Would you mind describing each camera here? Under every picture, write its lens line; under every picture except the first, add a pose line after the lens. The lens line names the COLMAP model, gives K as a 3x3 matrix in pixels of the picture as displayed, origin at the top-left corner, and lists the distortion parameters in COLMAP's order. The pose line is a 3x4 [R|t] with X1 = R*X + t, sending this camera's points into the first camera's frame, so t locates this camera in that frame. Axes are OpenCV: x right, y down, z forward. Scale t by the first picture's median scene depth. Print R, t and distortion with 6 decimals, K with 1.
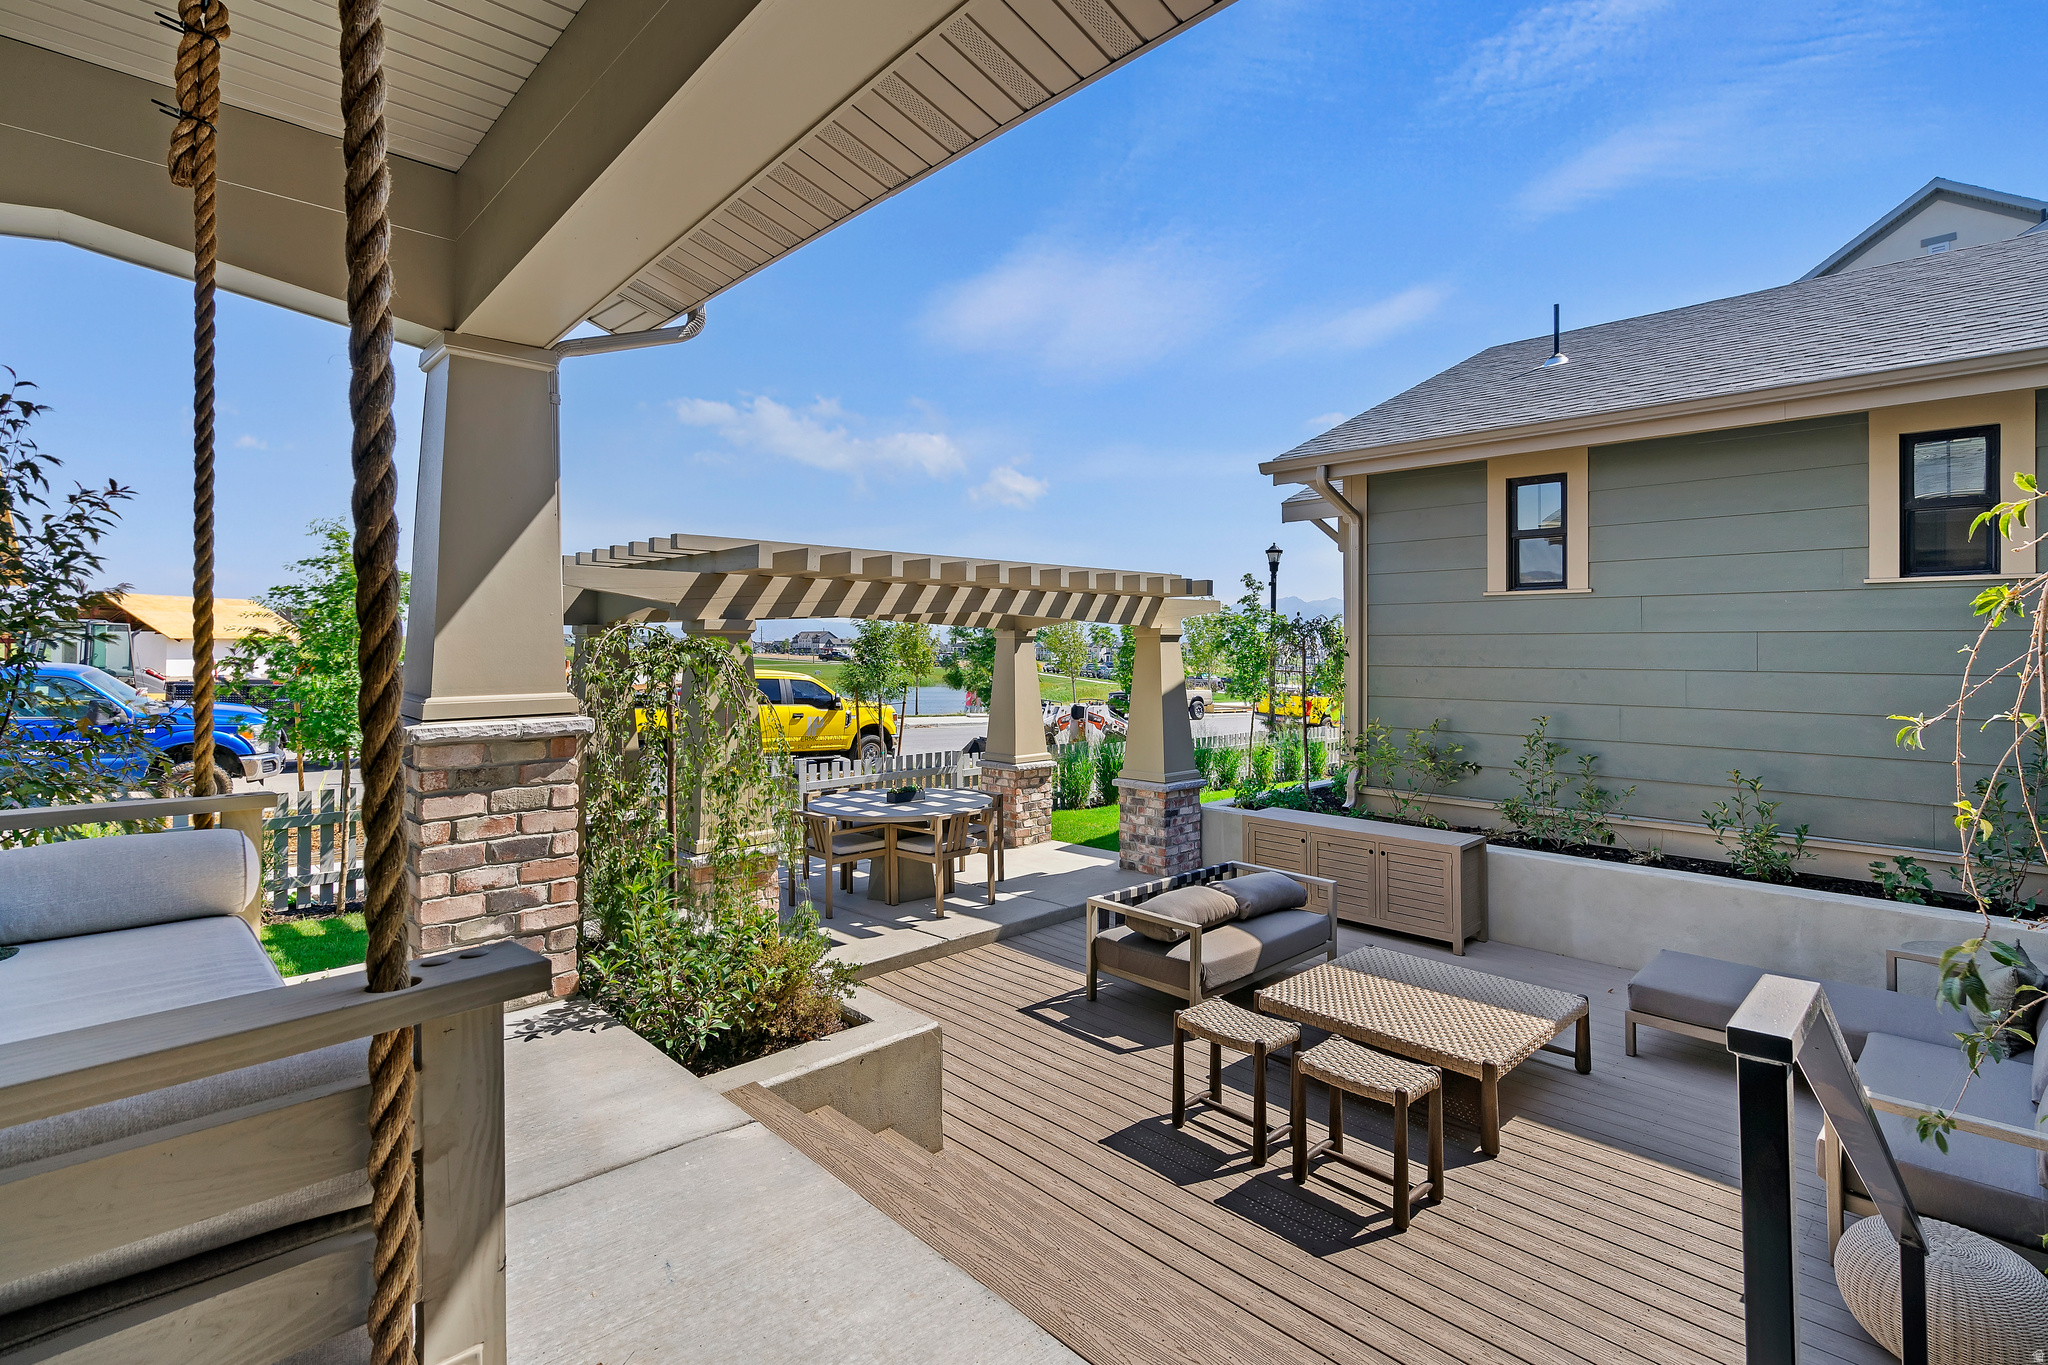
lens RADIAL K [[977.3, 0, 1025.8], [0, 977.3, 651.5], [0, 0, 1]] dist [0.000902, 0.000187]
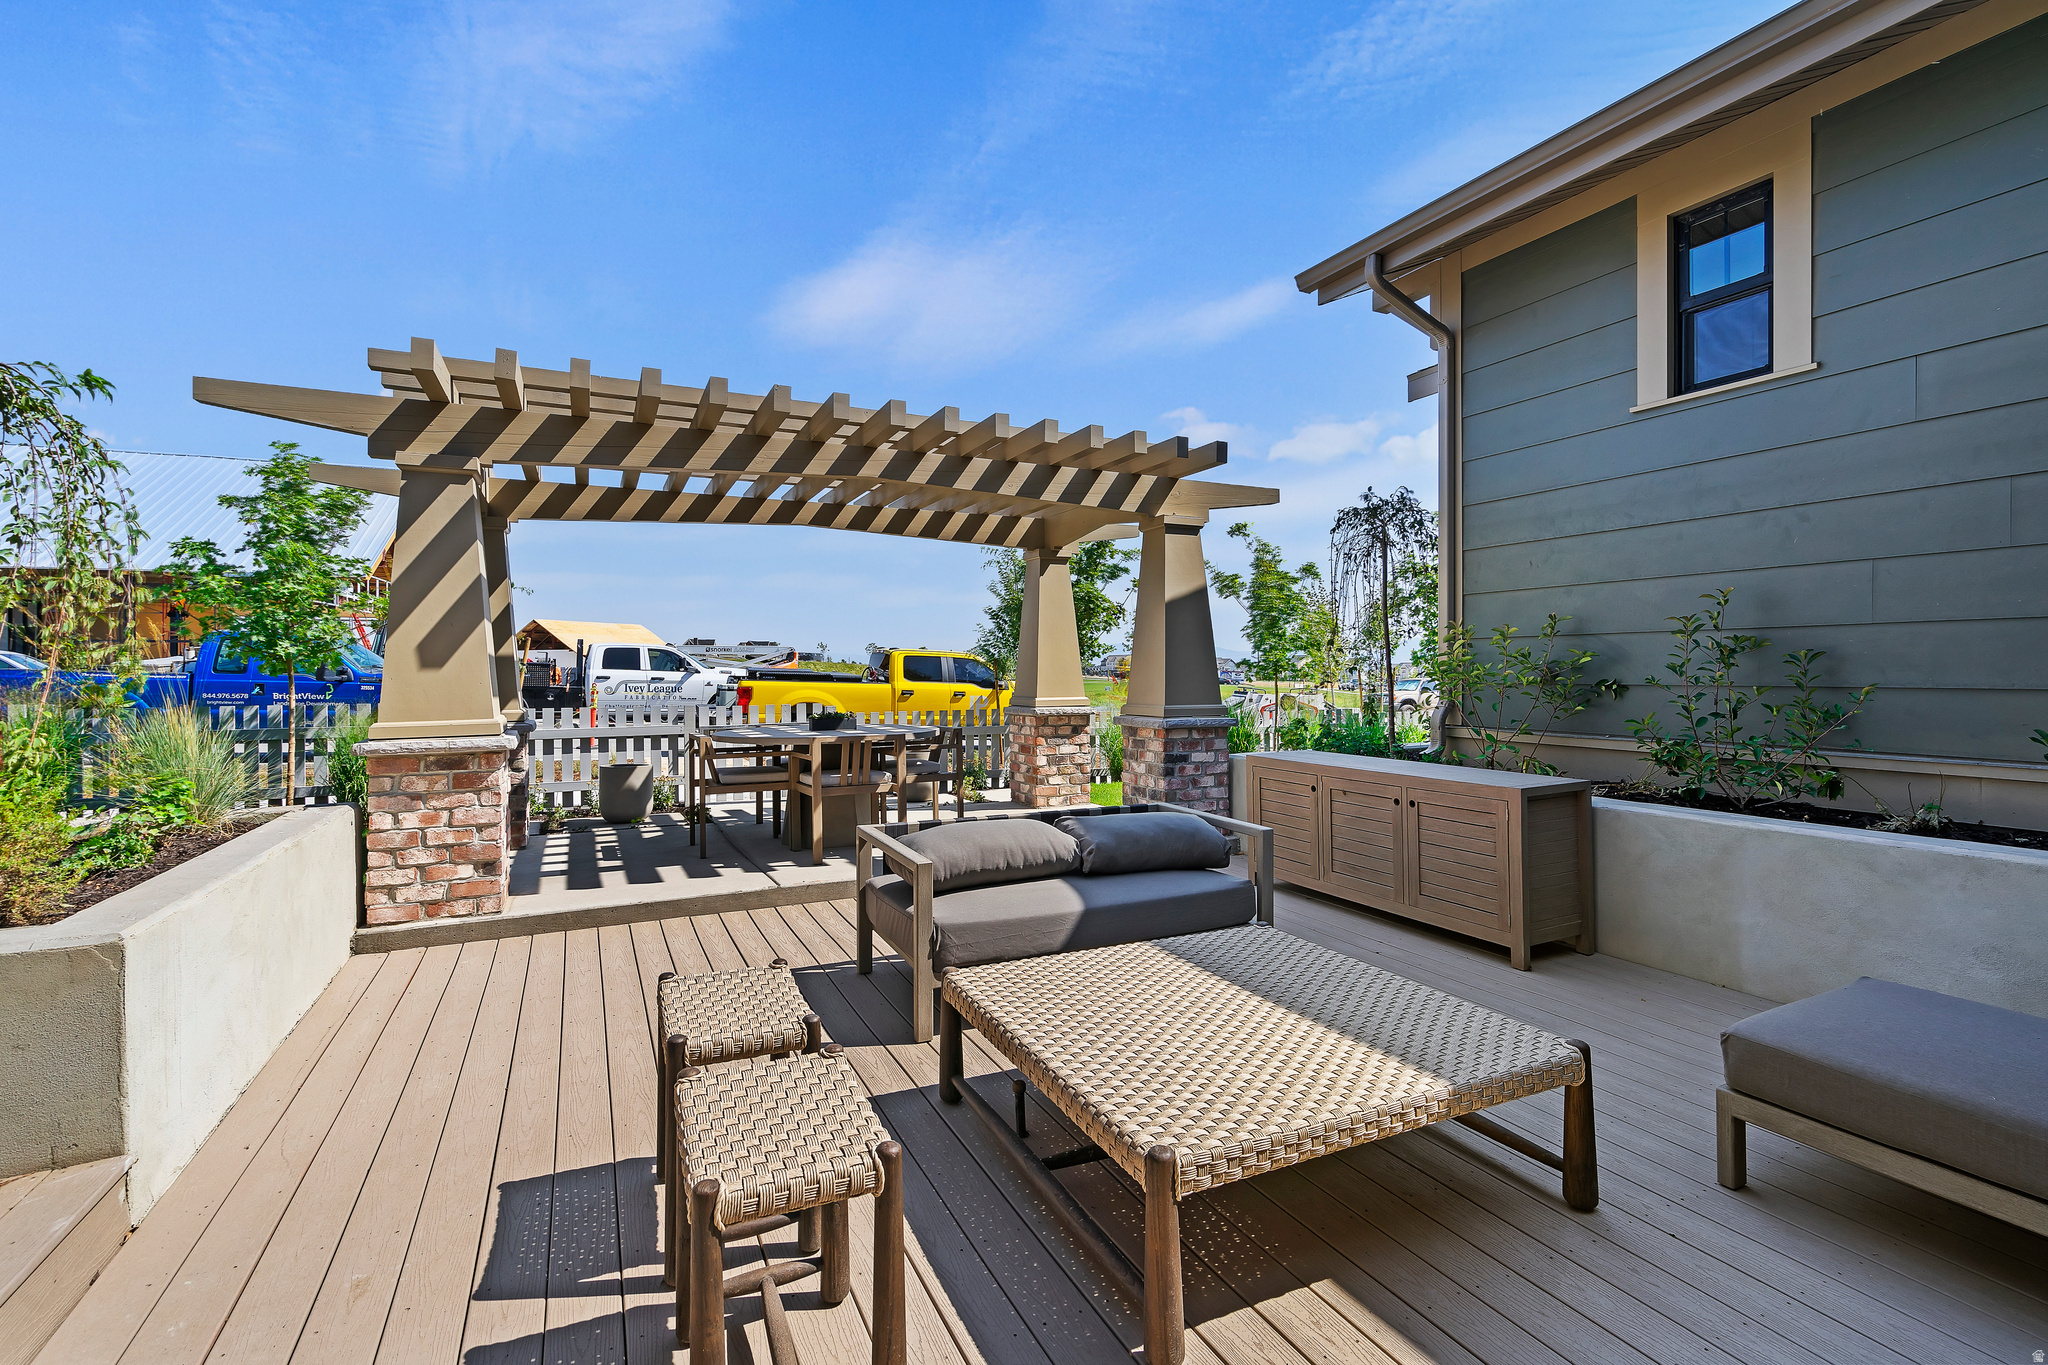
lens RADIAL K [[928.8, 0, 1024.0], [0, 928.8, 682.5], [0, 0, 1]] dist [0.000506, 0.000226]
pose [[0.950702, -0.000284, -0.310106, 0.305996], [0.003154, 0.999957, 0.008755, 0.118440], [0.310090, -0.009301, 0.950662, 0.335569]]
